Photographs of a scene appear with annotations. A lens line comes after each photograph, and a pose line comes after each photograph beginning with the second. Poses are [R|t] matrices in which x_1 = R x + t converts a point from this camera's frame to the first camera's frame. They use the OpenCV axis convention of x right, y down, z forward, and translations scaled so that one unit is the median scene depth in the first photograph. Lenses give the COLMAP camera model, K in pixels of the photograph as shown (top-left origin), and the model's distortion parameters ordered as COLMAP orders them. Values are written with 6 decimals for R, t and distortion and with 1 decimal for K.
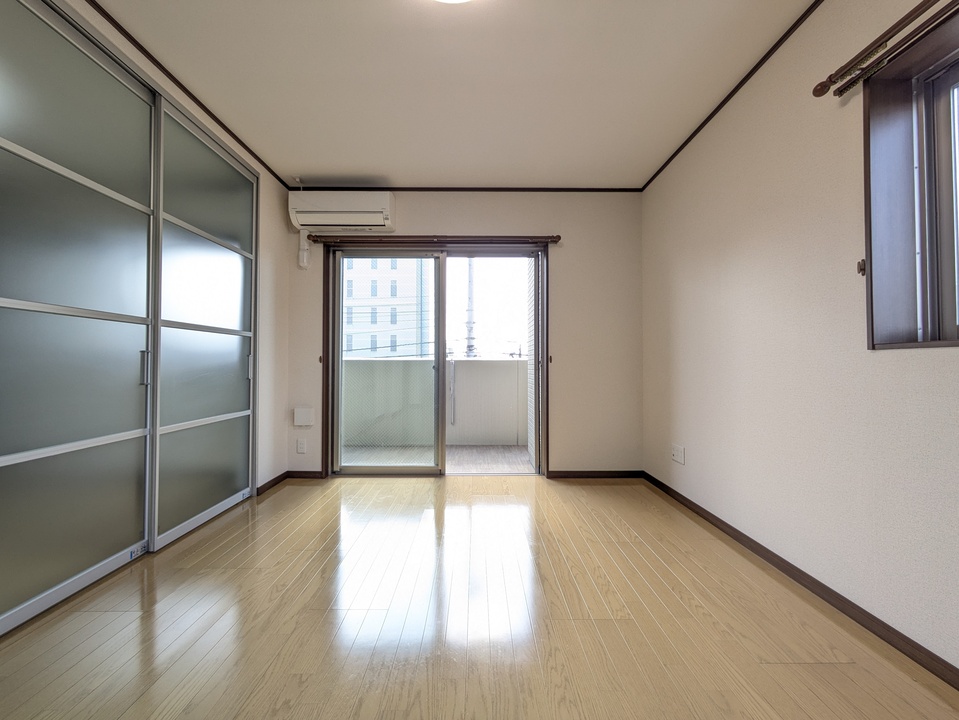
lens RADIAL K [[379.1, 0, 479.5], [0, 379.1, 360.0], [0, 0, 1]] dist [0.000340, 0.000554]
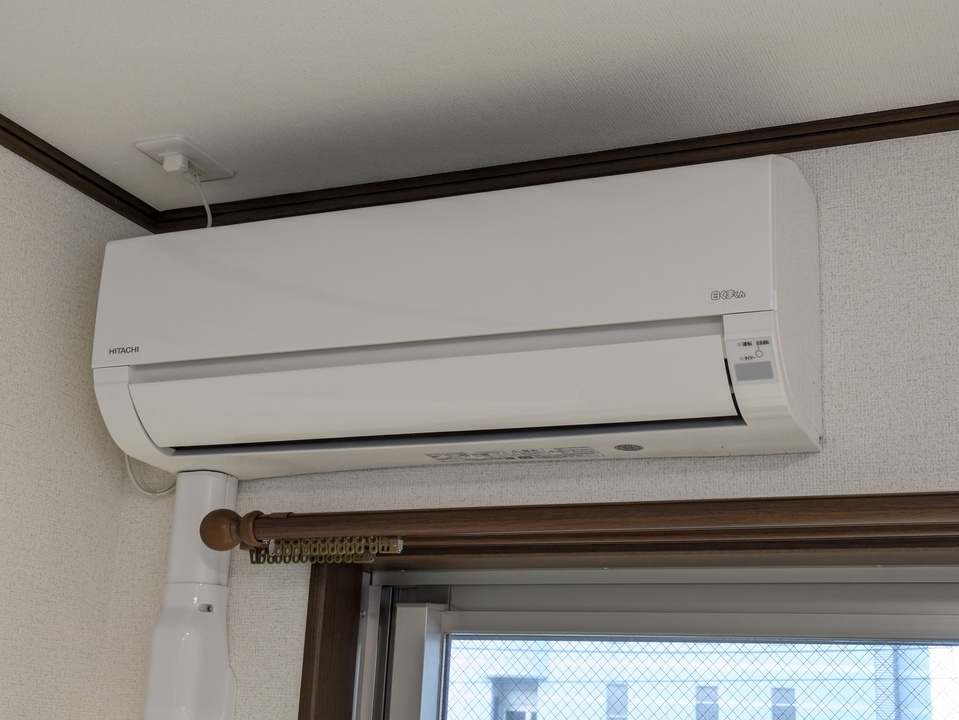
lens RADIAL K [[1414.8, 0, 479.5], [0, 1414.8, 360.0], [0, 0, 1]] dist [-0.009090, -0.026337]
pose [[0.904265, -0.068768, -0.421398, -0.132399], [-0.049694, 0.963286, -0.263837, -0.248401], [0.424070, 0.259519, 0.867649, 0.563605]]
